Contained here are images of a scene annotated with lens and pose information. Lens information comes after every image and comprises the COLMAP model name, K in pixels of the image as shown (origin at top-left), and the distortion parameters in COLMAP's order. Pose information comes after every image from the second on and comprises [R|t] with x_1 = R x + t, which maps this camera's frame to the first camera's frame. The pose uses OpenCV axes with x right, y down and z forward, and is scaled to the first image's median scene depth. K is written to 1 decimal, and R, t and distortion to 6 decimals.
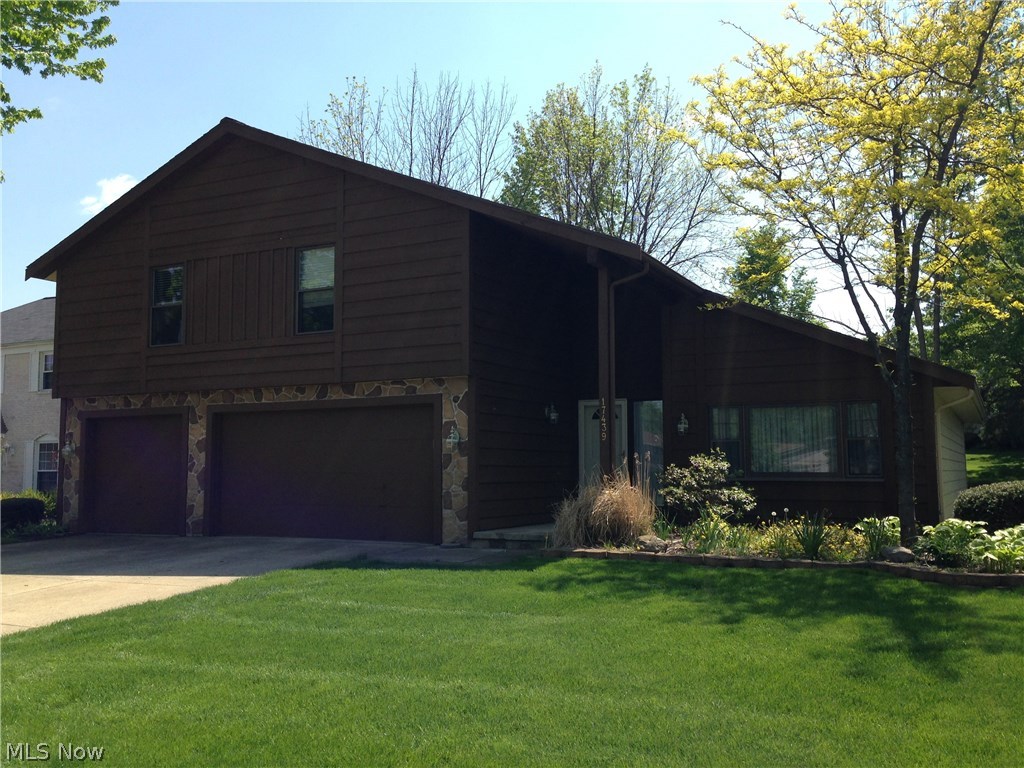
lens RADIAL K [[939.8, 0, 512.0], [0, 939.8, 384.0], [0, 0, 1]] dist [0.112793, -0.181316]
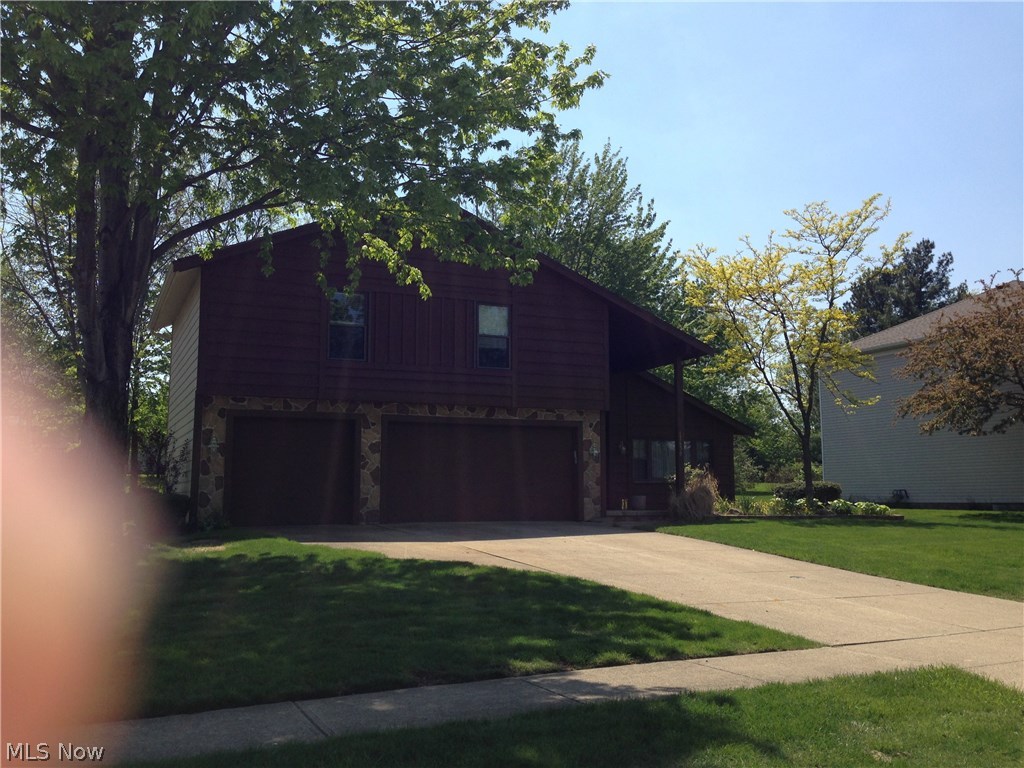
lens RADIAL K [[939.8, 0, 512.0], [0, 939.8, 384.0], [0, 0, 1]] dist [0.112793, -0.181316]
pose [[0.617742, 0.095519, 0.780558, -1.215200], [-0.071652, 0.995303, -0.065092, 0.052629], [-0.783109, -0.015718, 0.621685, 0.138088]]
